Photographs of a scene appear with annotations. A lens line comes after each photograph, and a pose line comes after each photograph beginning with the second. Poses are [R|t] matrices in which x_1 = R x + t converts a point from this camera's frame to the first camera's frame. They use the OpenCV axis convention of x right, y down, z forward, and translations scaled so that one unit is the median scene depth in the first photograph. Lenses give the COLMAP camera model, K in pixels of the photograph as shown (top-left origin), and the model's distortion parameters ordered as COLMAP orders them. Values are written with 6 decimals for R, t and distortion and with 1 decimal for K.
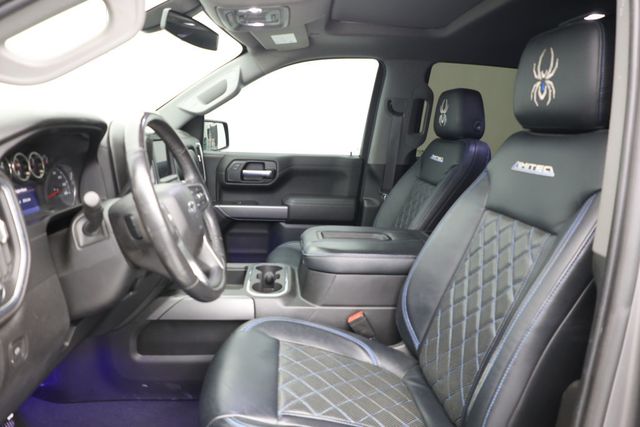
lens RADIAL K [[441.4, 0, 320.0], [0, 441.4, 213.5], [0, 0, 1]] dist [-0.024854, 0.002671]
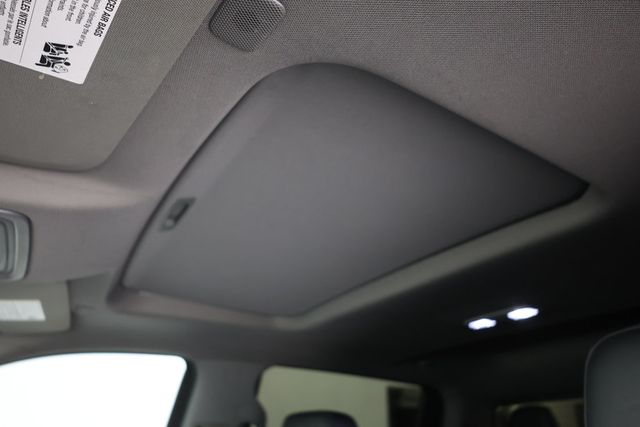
lens RADIAL K [[441.4, 0, 320.0], [0, 441.4, 213.5], [0, 0, 1]] dist [-0.024854, 0.002671]
pose [[0.885622, 0.181638, 0.427412, -0.007116], [0.114611, 0.806389, -0.580173, -0.148643], [-0.450041, 0.562800, 0.693339, 0.411737]]
